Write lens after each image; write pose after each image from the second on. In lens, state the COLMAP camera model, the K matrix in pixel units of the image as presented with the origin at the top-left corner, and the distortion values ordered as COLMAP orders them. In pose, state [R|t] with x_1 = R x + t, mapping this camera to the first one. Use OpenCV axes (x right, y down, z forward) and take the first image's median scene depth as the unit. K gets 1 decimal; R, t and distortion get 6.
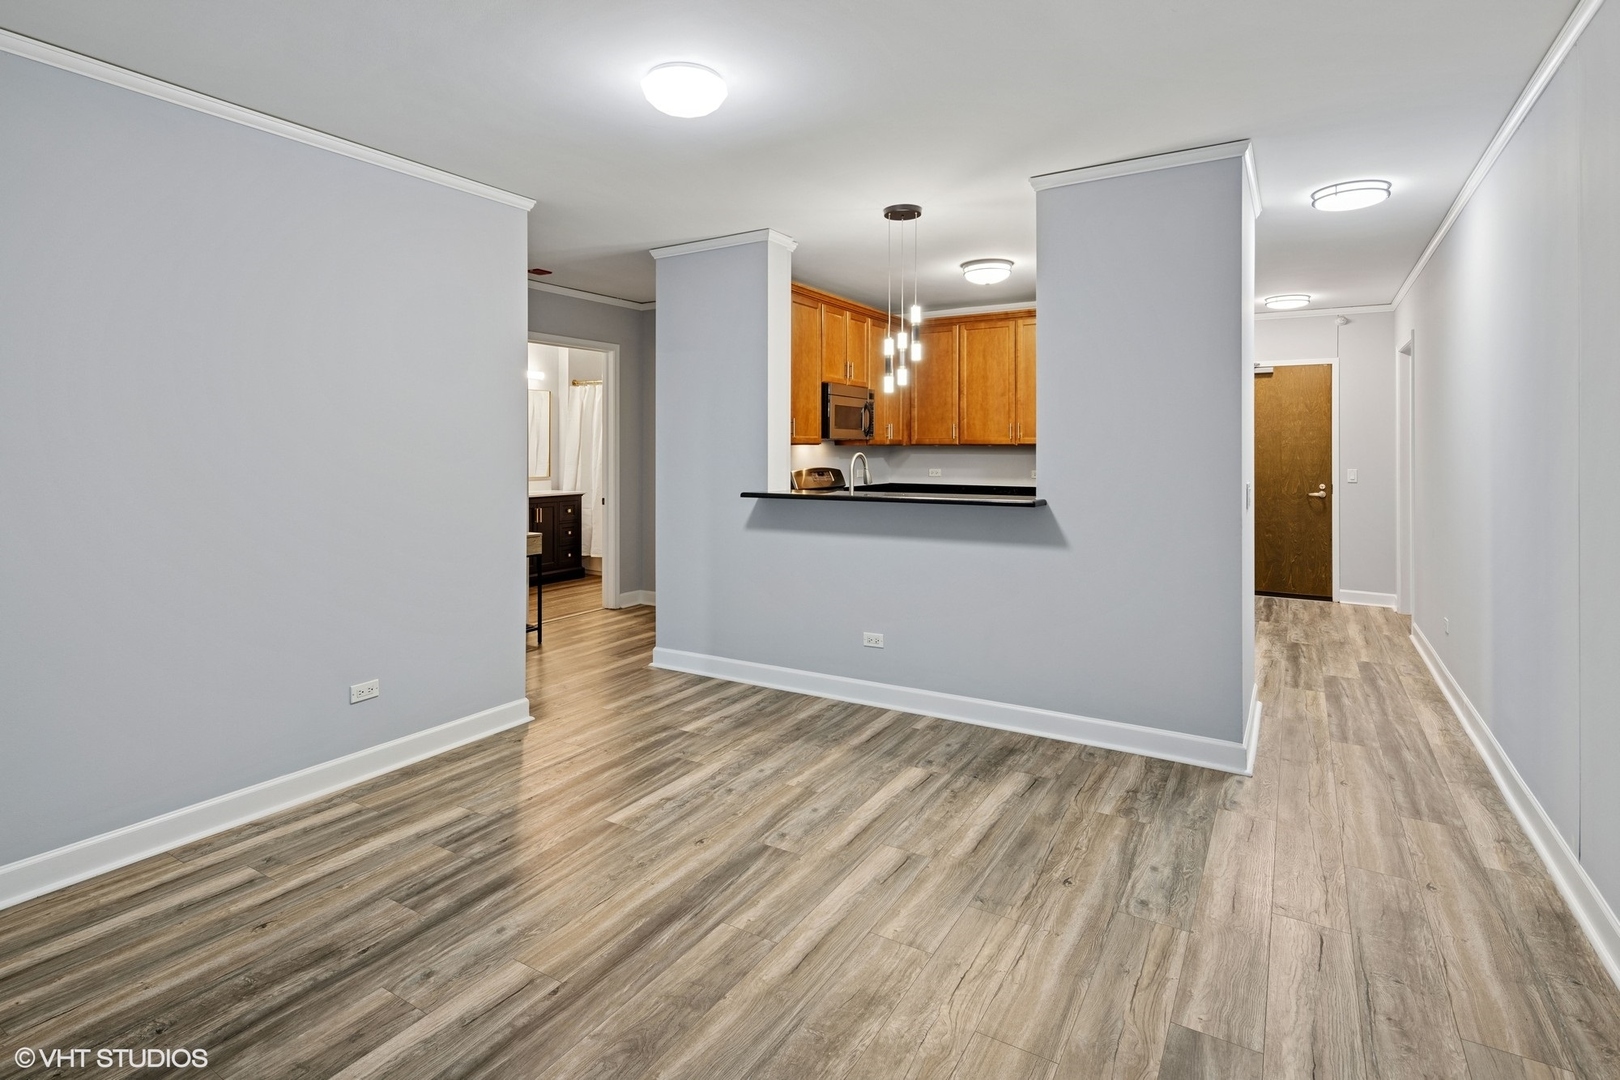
lens RADIAL K [[804.1, 0, 800.1], [0, 804.1, 446.8], [0, 0, 1]] dist [0.004684, -0.003133]
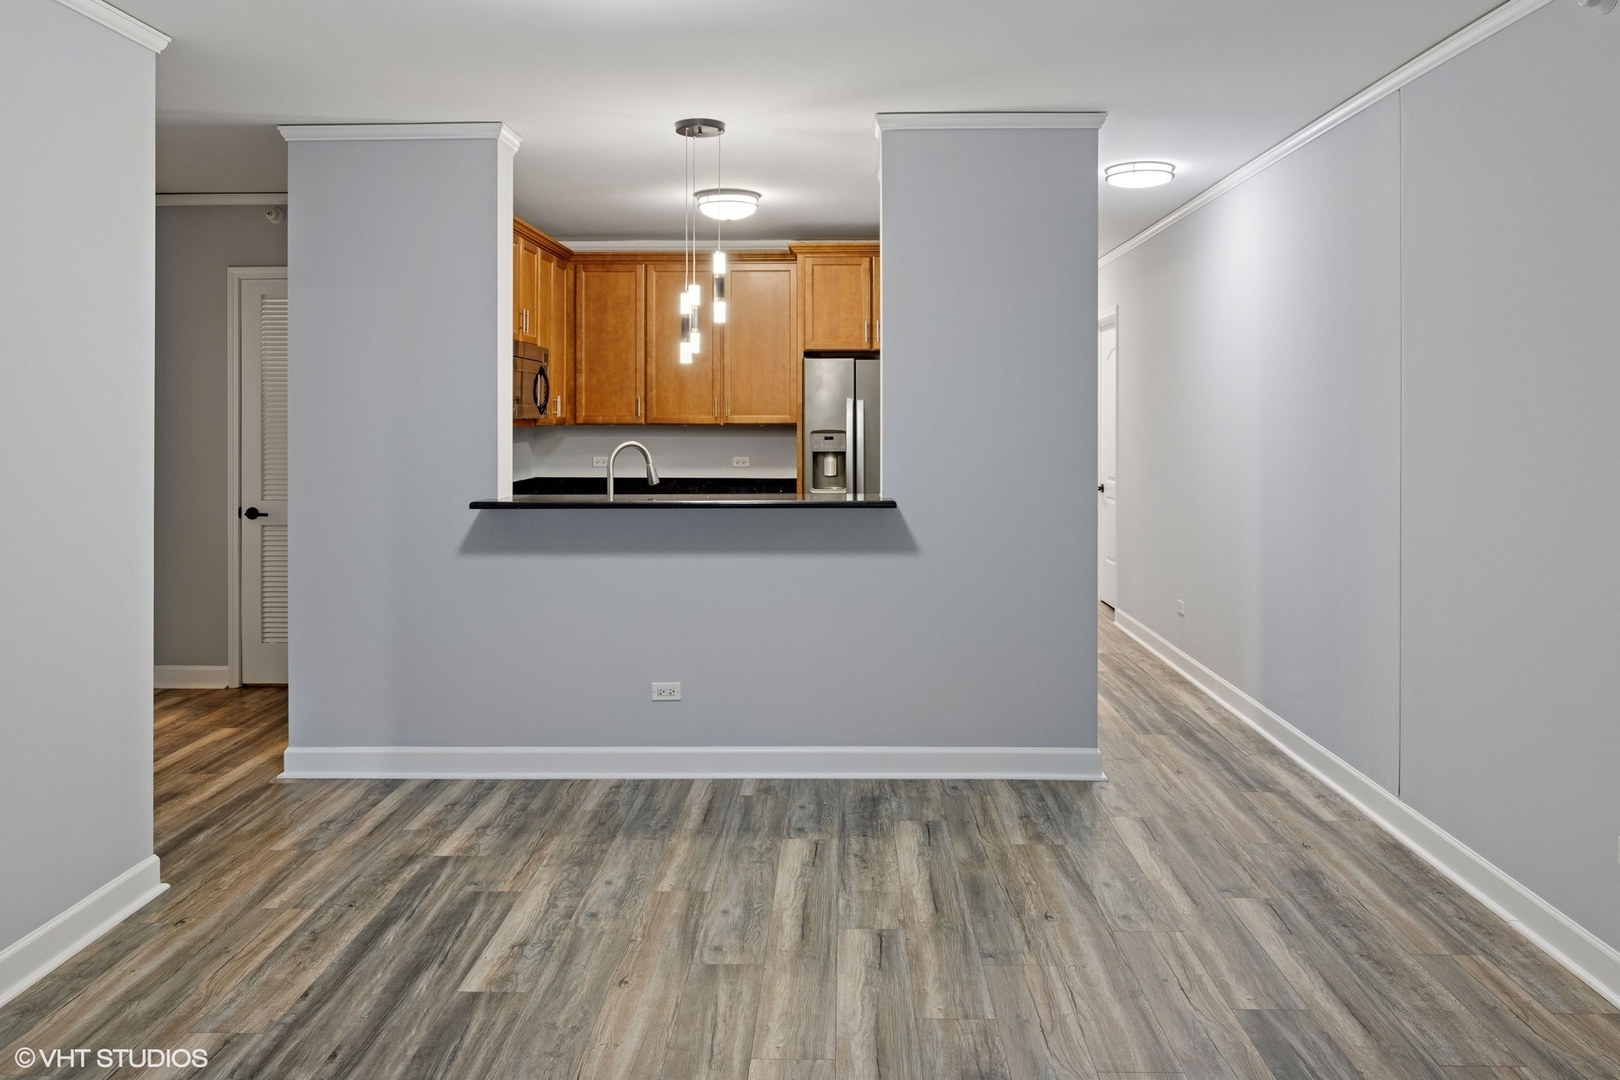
lens RADIAL K [[1138.2, 0, 813.1], [0, 1138.2, 421.2], [0, 0, 1]] dist [-0.002622, -0.009489]
pose [[0.864138, -0.003282, 0.503243, -0.415923], [0.000277, 0.999982, 0.006047, -0.024809], [-0.503254, -0.005086, 0.864124, 0.013266]]
